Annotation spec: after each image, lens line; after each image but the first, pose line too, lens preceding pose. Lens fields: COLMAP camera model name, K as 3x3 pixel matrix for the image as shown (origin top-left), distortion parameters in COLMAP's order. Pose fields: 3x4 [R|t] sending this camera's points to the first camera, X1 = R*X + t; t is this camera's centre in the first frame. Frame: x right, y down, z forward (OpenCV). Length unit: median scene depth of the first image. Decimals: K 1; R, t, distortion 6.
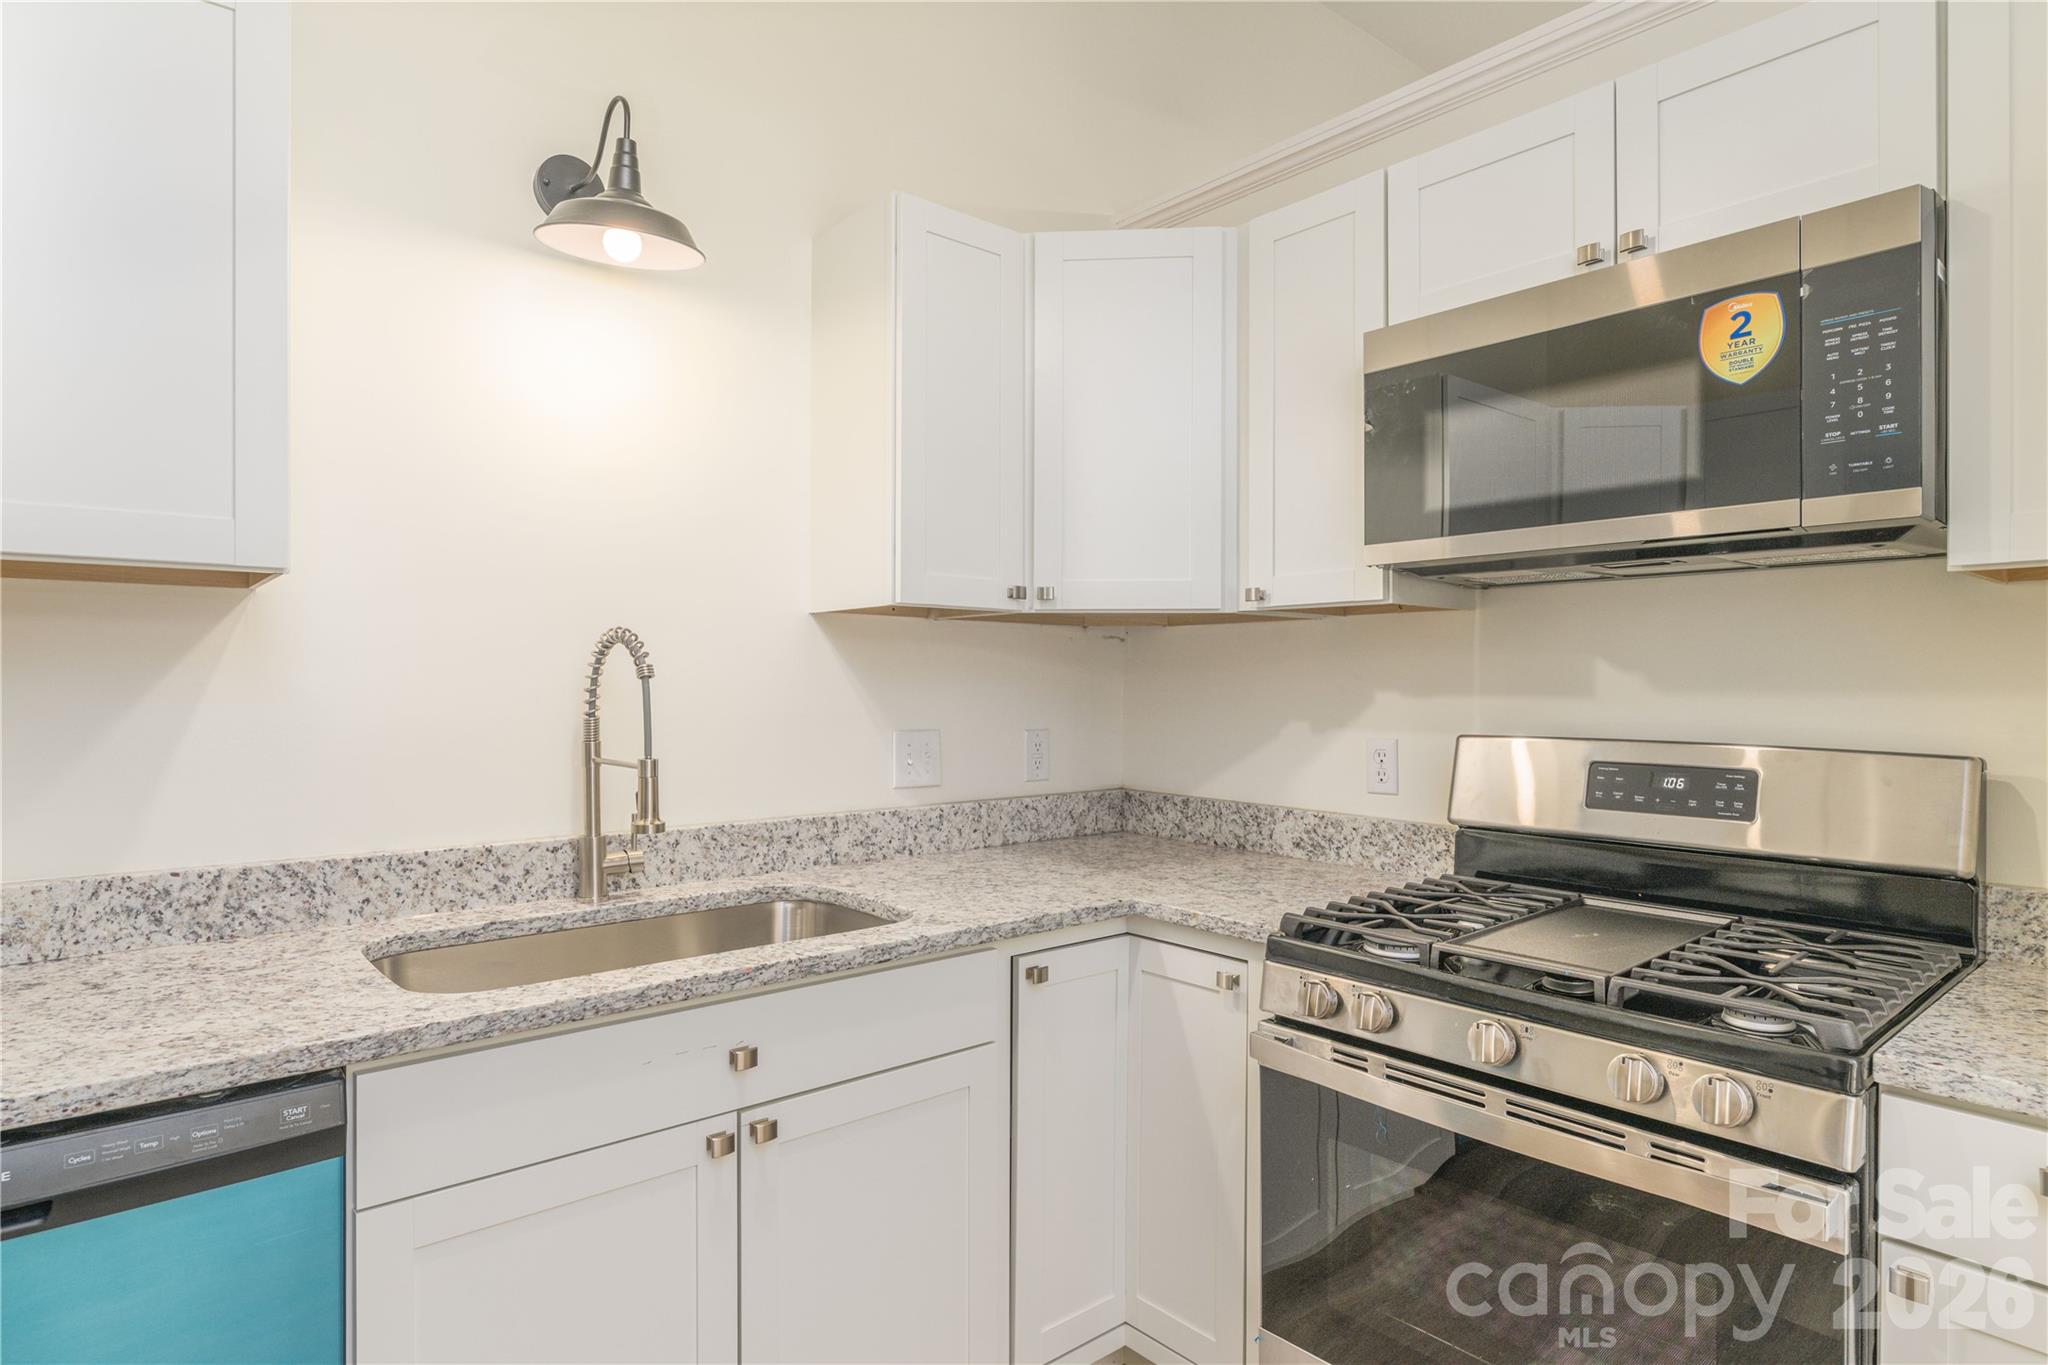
lens RADIAL K [[1127.8, 0, 1020.3], [0, 1127.8, 689.2], [0, 0, 1]] dist [0.008895, -0.003260]
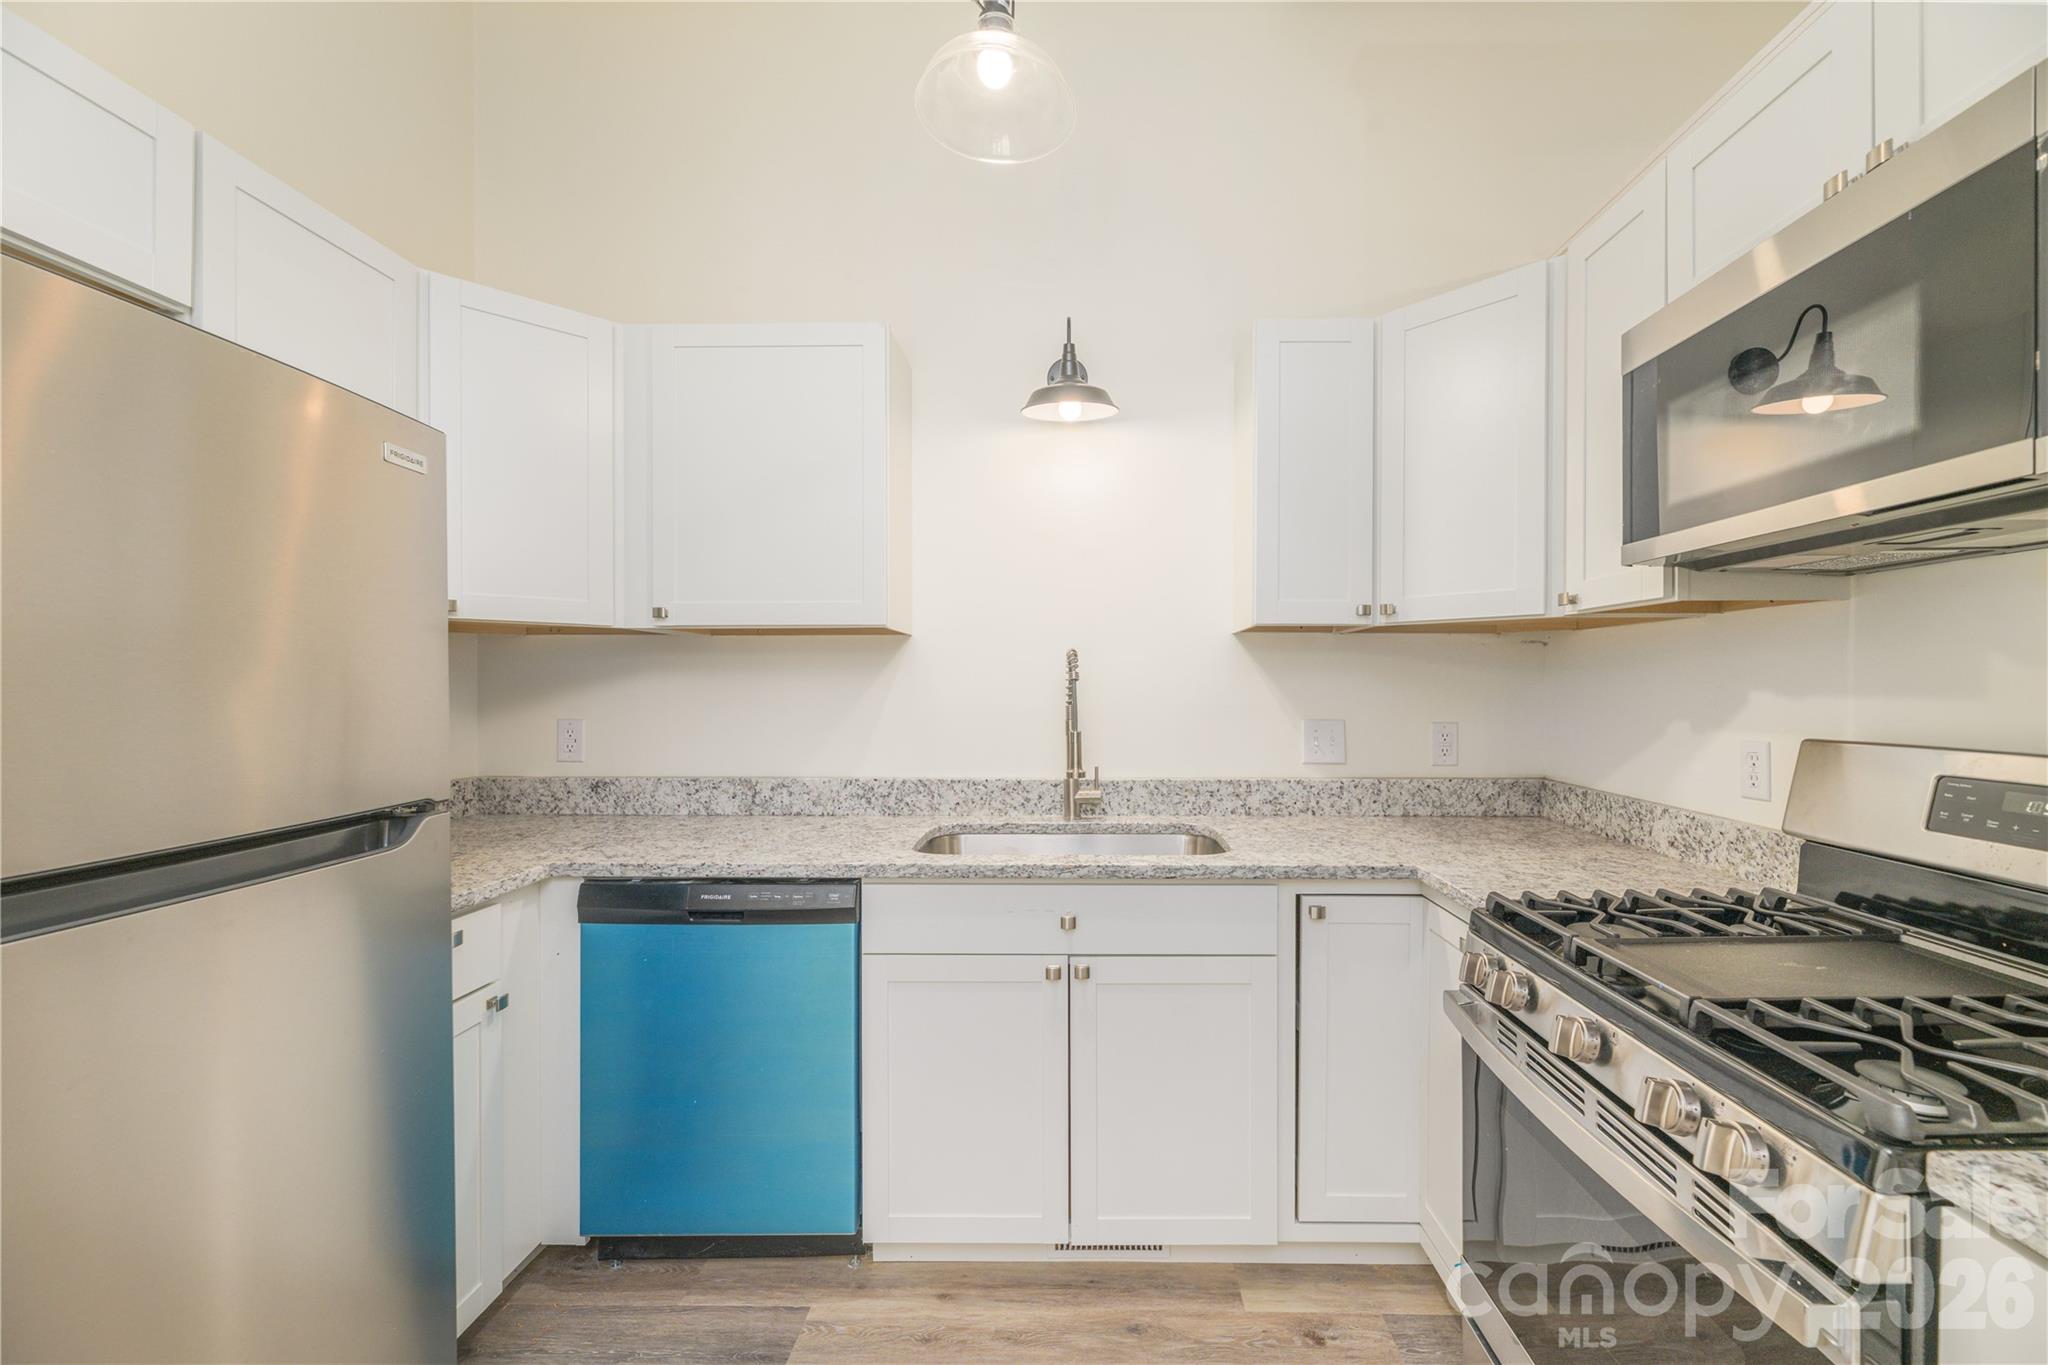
lens RADIAL K [[828.5, 0, 1033.3], [0, 828.5, 692.2], [0, 0, 1]] dist [0.002237, 0.000221]
pose [[0.741736, 0.004915, -0.670674, 0.389301], [-0.002212, 0.999986, 0.004883, 0.001167], [0.670689, -0.002139, 0.741736, 0.090855]]
